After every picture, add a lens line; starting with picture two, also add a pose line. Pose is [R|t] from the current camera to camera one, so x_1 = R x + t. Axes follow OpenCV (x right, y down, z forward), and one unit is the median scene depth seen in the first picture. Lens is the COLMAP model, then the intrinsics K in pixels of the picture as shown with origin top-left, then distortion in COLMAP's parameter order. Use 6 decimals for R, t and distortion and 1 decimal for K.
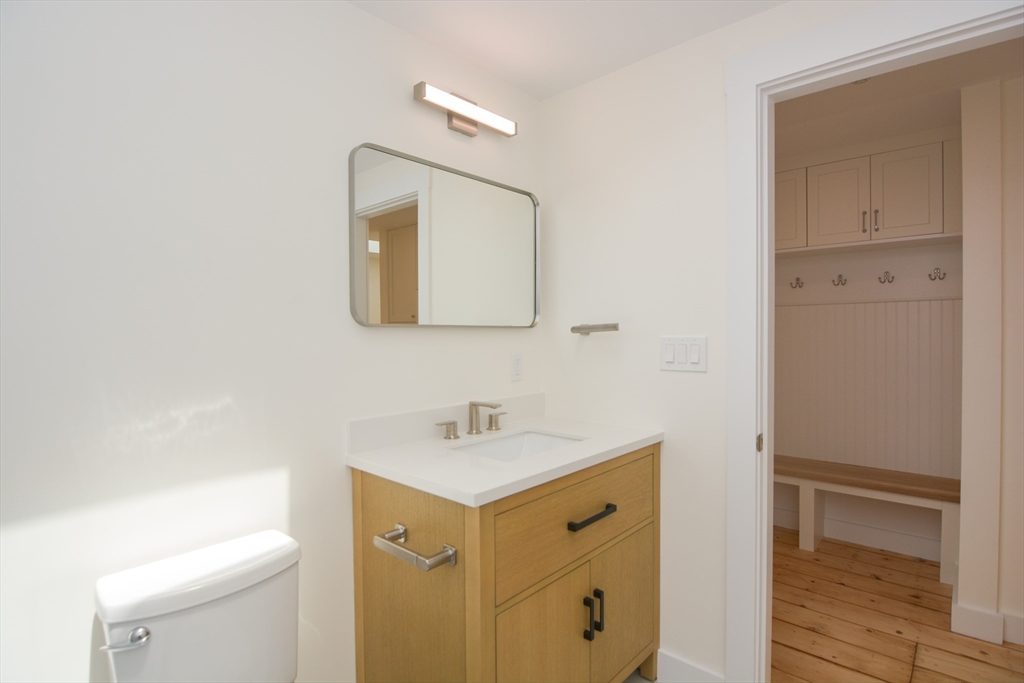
lens RADIAL K [[502.7, 0, 515.1], [0, 502.7, 339.2], [0, 0, 1]] dist [0.000706, -0.007321]
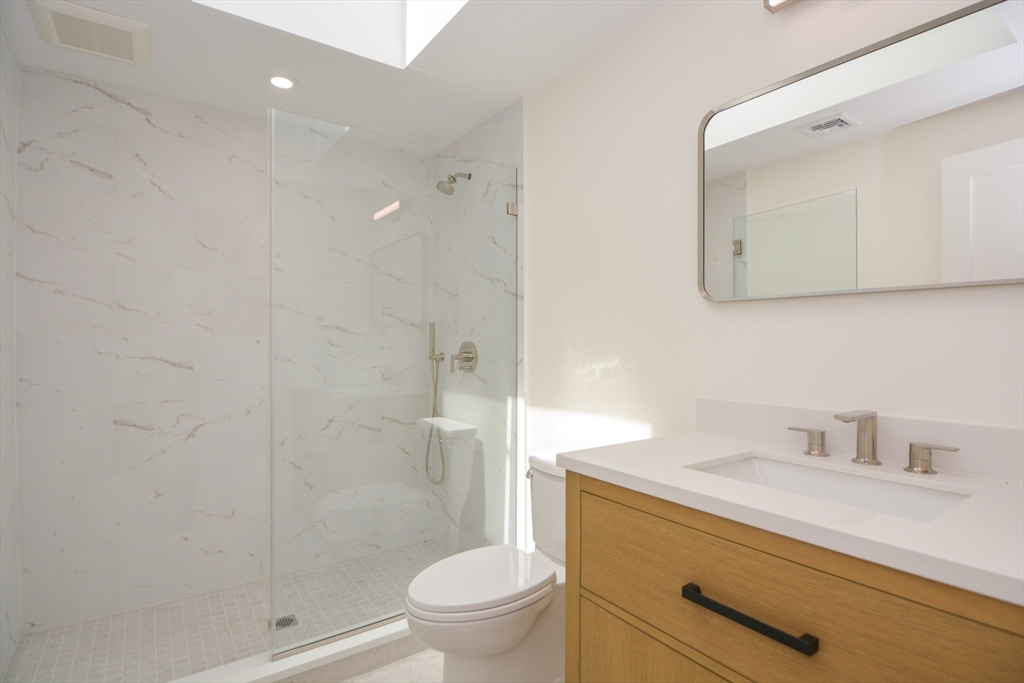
lens RADIAL K [[502.7, 0, 510.3], [0, 502.7, 340.4], [0, 0, 1]] dist [0.000706, -0.007321]
pose [[-0.196966, 0.005364, -0.980396, 0.927907], [-0.013825, 0.999870, 0.008248, 0.056643], [0.980313, 0.015179, -0.196867, 1.047714]]
